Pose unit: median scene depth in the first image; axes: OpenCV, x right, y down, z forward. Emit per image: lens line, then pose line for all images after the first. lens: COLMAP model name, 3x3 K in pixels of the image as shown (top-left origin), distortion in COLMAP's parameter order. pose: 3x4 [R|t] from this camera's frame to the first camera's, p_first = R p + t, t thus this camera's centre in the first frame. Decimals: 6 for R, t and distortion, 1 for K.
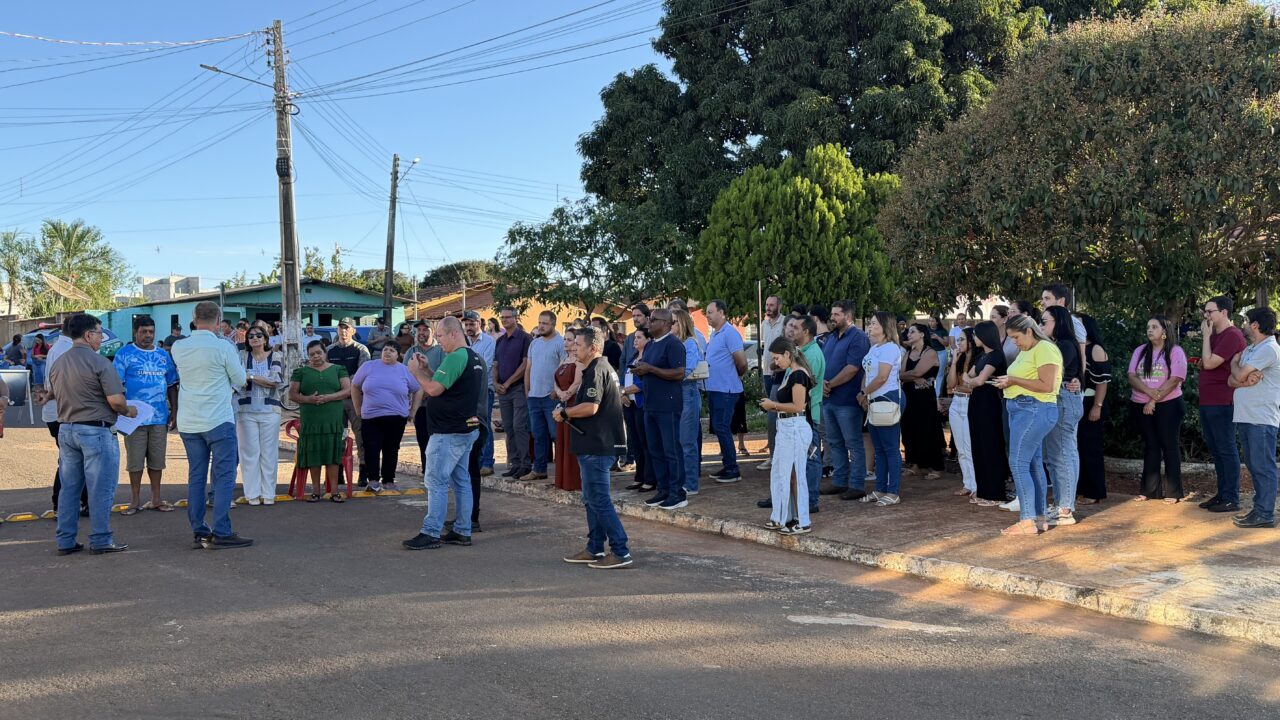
lens RADIAL K [[1289.2, 0, 649.5], [0, 1289.2, 360.8], [0, 0, 1]] dist [0.131321, 0.000000]
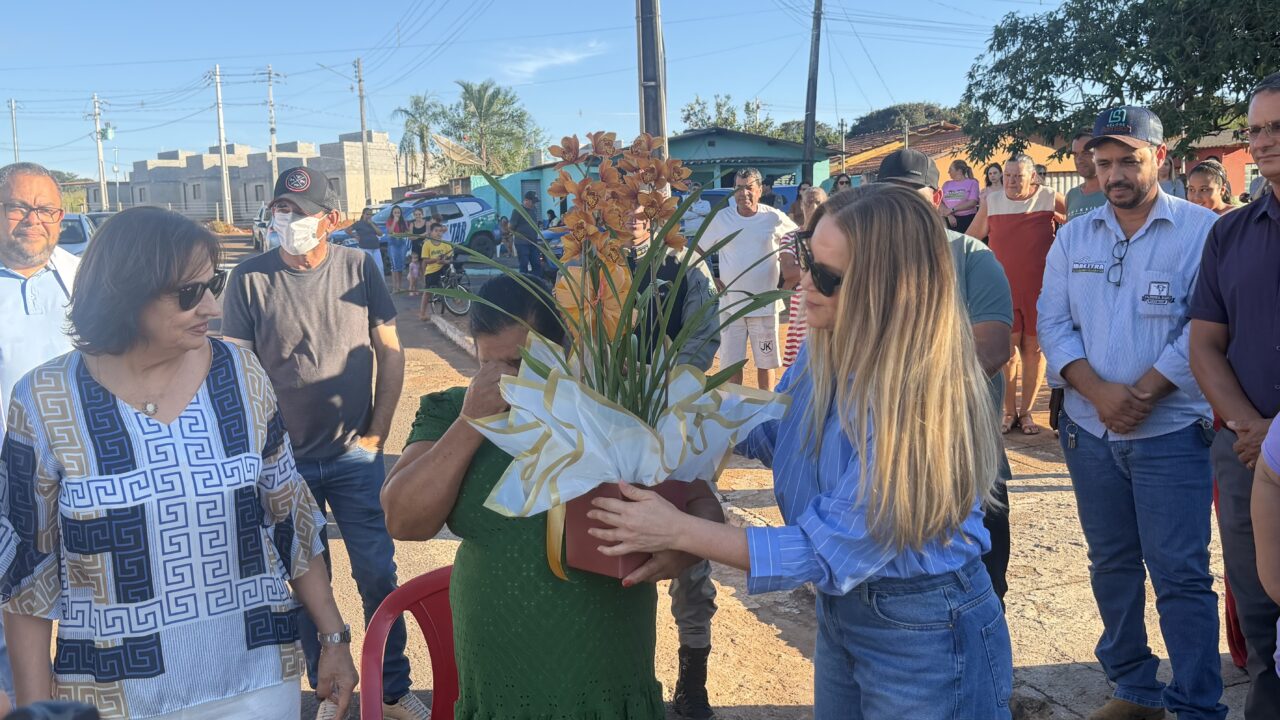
lens RADIAL K [[1211.6, 0, 635.5], [0, 1211.6, 353.7], [0, 0, 1]] dist [0.069402, 0.000000]
pose [[0.942219, 0.019877, -0.334407, -0.075367], [0.017650, 0.993906, 0.108808, -0.010006], [0.334532, -0.108423, 0.936126, 0.377285]]
